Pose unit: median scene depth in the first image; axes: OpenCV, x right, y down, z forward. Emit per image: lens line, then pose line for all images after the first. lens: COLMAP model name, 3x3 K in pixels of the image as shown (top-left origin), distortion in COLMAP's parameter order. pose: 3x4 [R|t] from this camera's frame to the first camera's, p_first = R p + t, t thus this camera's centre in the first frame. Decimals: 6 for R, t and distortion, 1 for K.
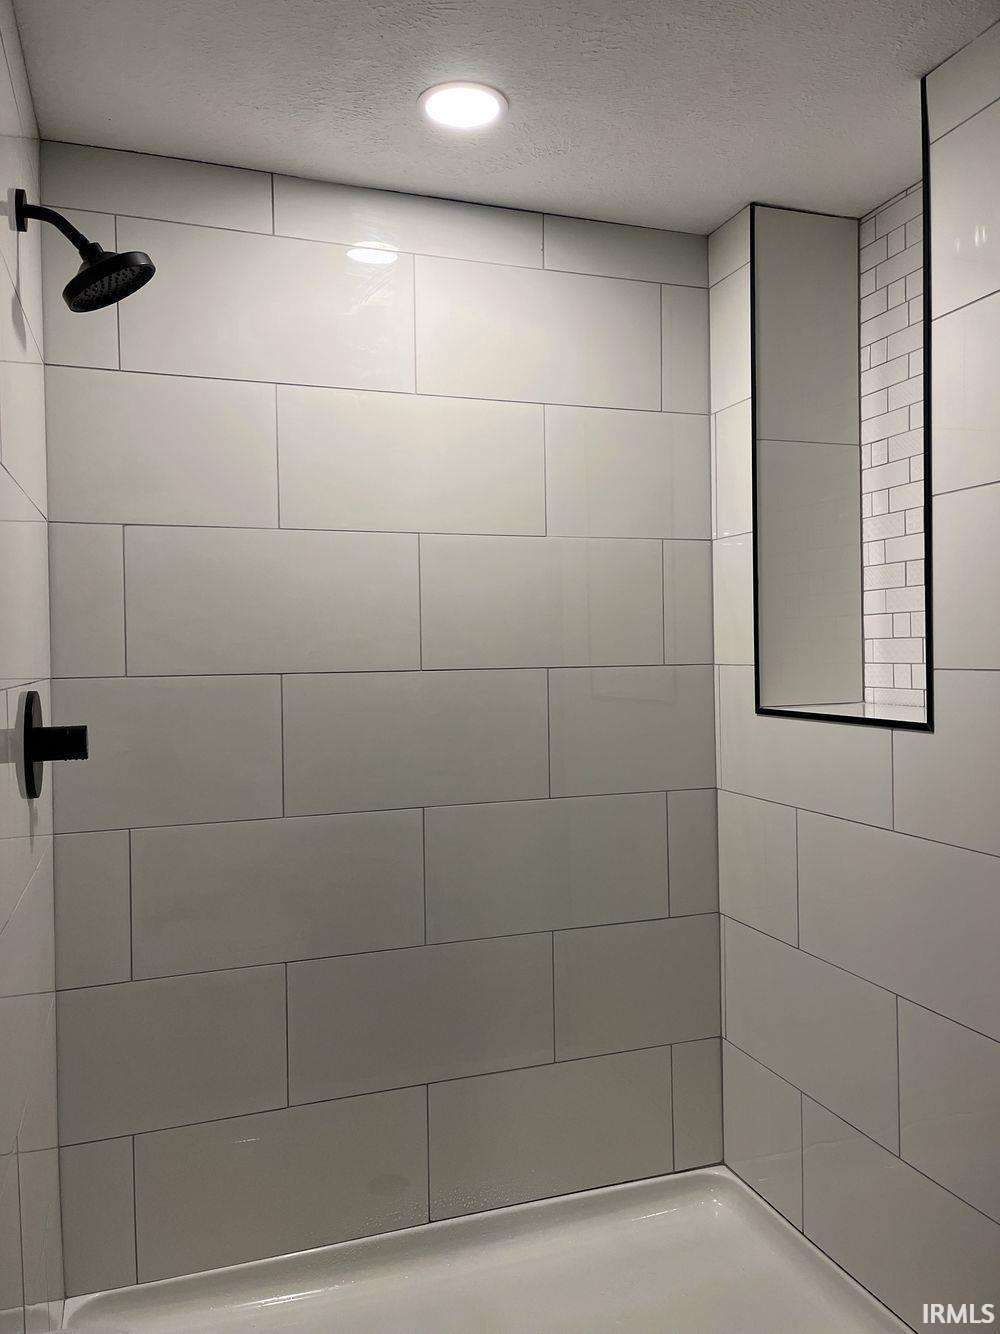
lens RADIAL K [[1010.7, 0, 502.6], [0, 1010.7, 664.5], [0, 0, 1]] dist [0.047103, -0.037616]
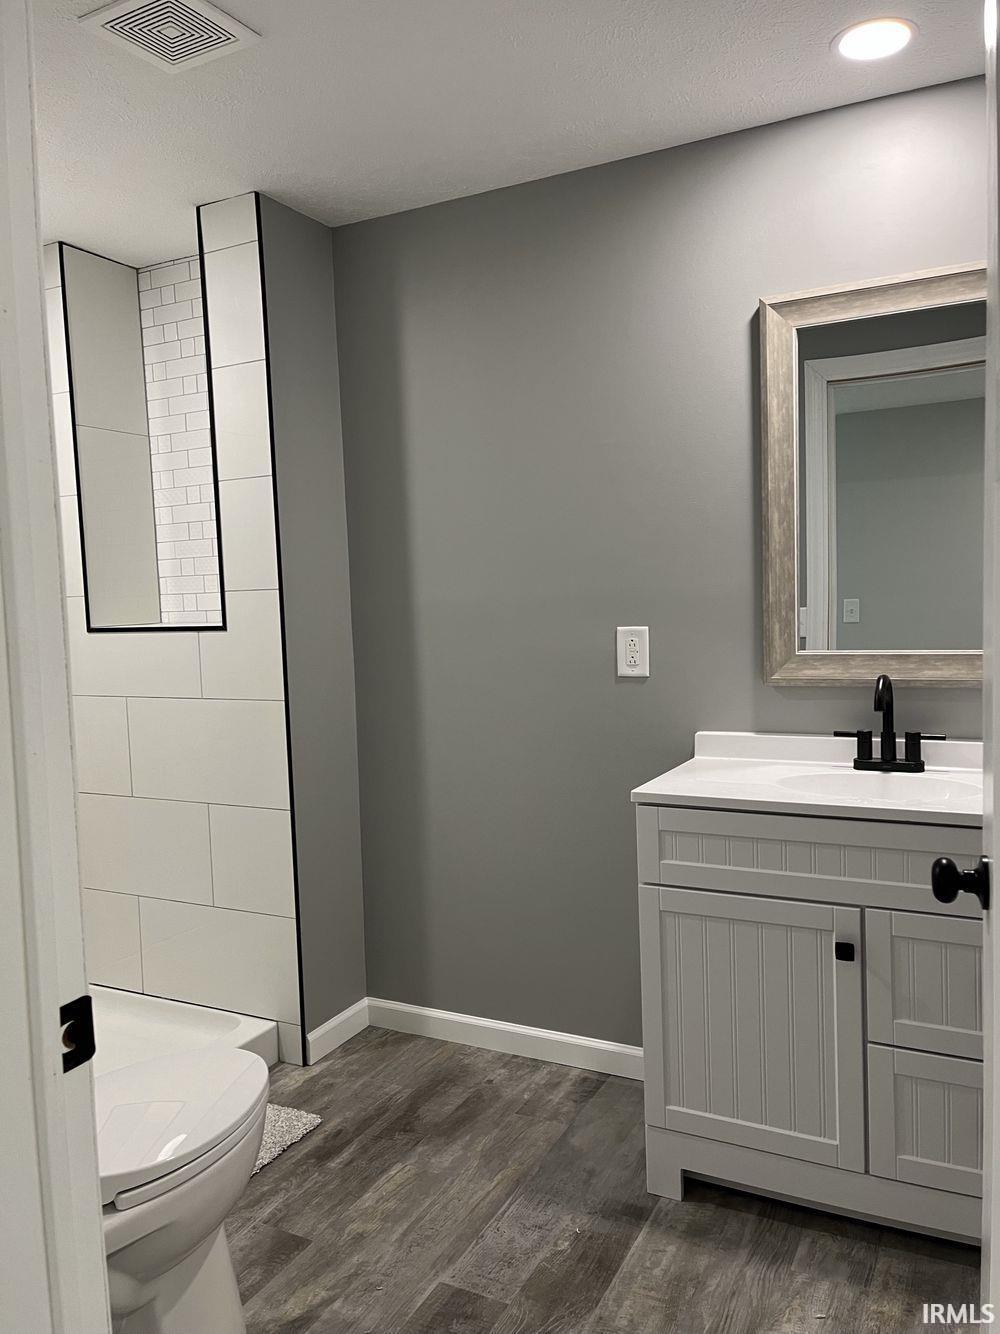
lens RADIAL K [[1010.7, 0, 499.5], [0, 1010.7, 667.9], [0, 0, 1]] dist [0.047103, -0.037616]
pose [[0.724968, -0.059242, 0.686230, -0.276545], [0.030769, 0.998085, 0.053659, 0.039692], [-0.688095, -0.017786, 0.725403, -0.343764]]
